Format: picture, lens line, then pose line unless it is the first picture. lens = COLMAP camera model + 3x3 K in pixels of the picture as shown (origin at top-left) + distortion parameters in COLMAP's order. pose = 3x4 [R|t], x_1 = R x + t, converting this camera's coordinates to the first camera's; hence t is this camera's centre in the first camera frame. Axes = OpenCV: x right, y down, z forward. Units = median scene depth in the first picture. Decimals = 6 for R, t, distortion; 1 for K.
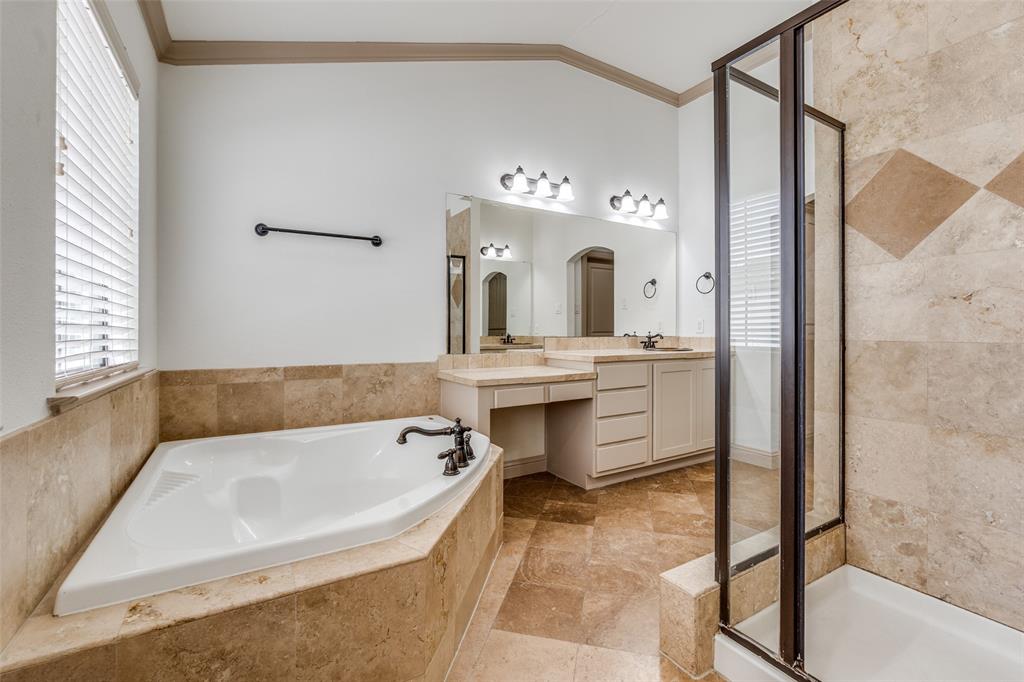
lens RADIAL K [[440.6, 0, 510.0], [0, 440.6, 334.8], [0, 0, 1]] dist [-0.002055, -0.000088]
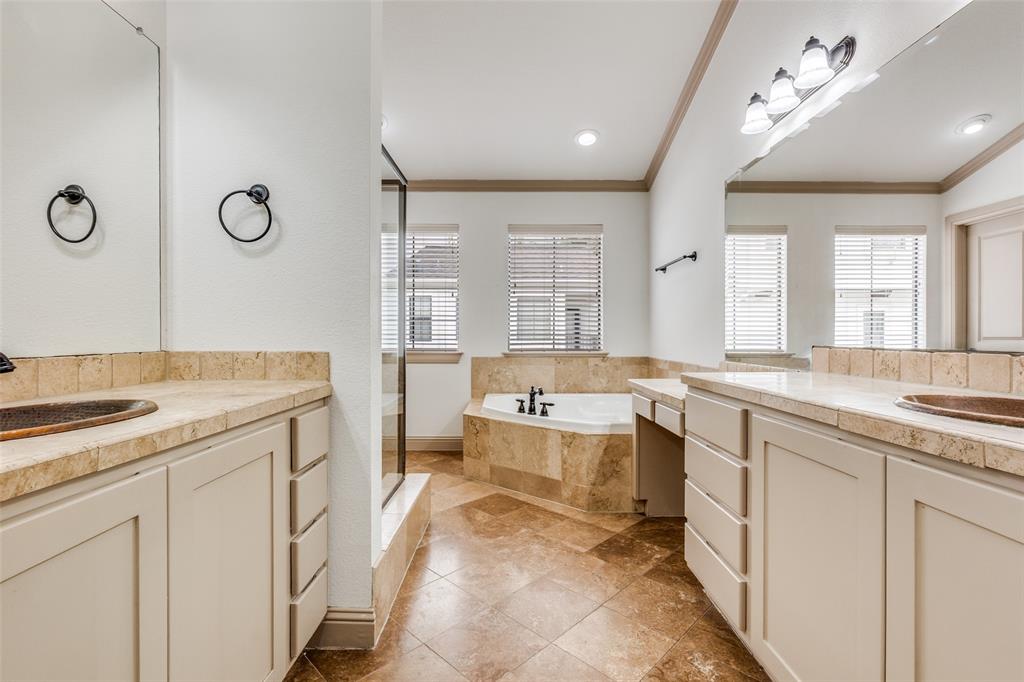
lens RADIAL K [[440.6, 0, 509.2], [0, 440.6, 336.9], [0, 0, 1]] dist [-0.002055, -0.000088]
pose [[-0.501342, 0.005481, -0.865232, 1.094539], [-0.003116, 0.999962, 0.008140, -0.014459], [0.865243, 0.006777, -0.501306, 1.379161]]
